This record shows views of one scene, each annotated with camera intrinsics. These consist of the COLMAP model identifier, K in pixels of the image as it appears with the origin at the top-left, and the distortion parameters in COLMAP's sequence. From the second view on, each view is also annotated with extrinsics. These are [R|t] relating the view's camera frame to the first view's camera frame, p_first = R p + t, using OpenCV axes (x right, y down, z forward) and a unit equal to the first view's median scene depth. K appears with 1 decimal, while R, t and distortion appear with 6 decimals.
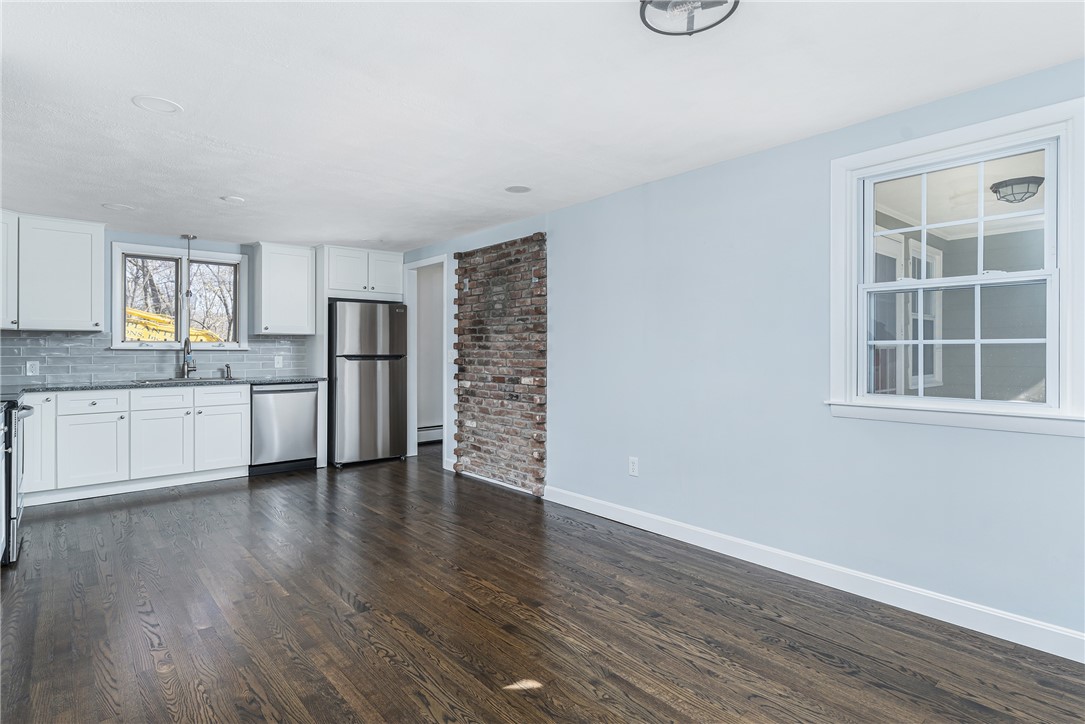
lens RADIAL K [[558.5, 0, 539.2], [0, 558.5, 348.3], [0, 0, 1]] dist [0.001992, 0.000082]
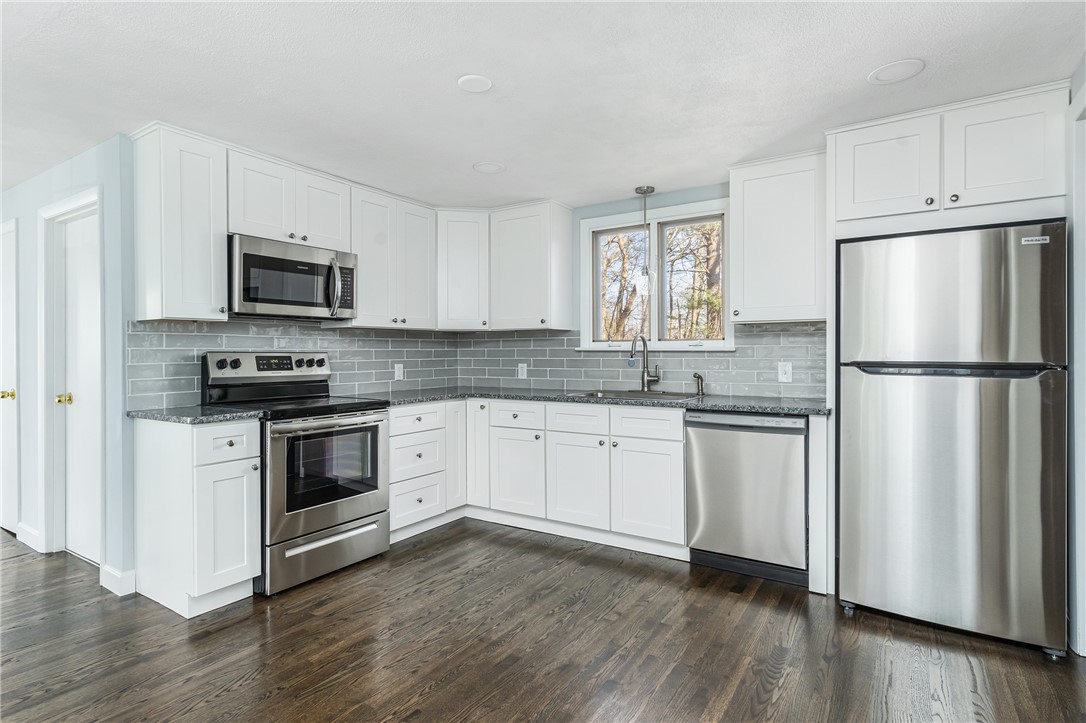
lens RADIAL K [[557.5, 0, 531.5], [0, 557.5, 349.6], [0, 0, 1]] dist [0.001634, -0.000232]
pose [[0.269768, -0.005656, -0.962909, 0.008979], [0.006566, 0.999970, -0.004034, 0.003197], [0.962903, -0.005234, 0.269797, 0.753562]]
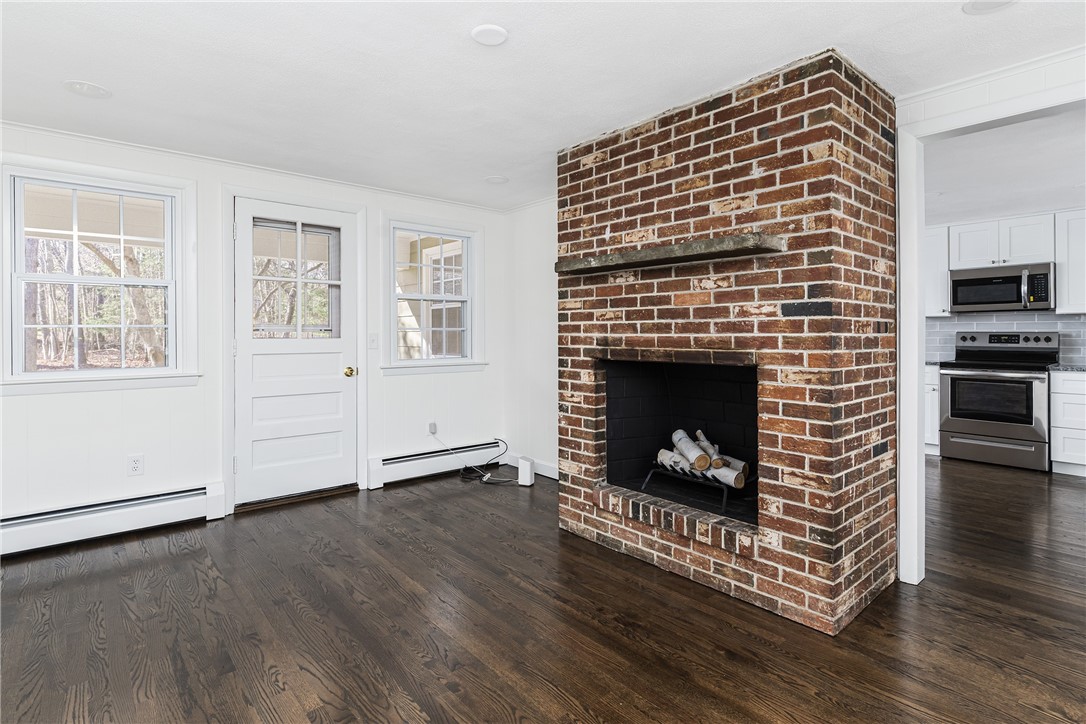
lens RADIAL K [[539.0, 0, 539.3], [0, 539.0, 333.0], [0, 0, 1]] dist [-0.002655, -0.001016]
pose [[-0.999992, 0.002363, 0.003341, 0.190286], [0.002347, 0.999987, -0.004512, 0.005953], [-0.003351, -0.004504, -0.999984, 1.730464]]
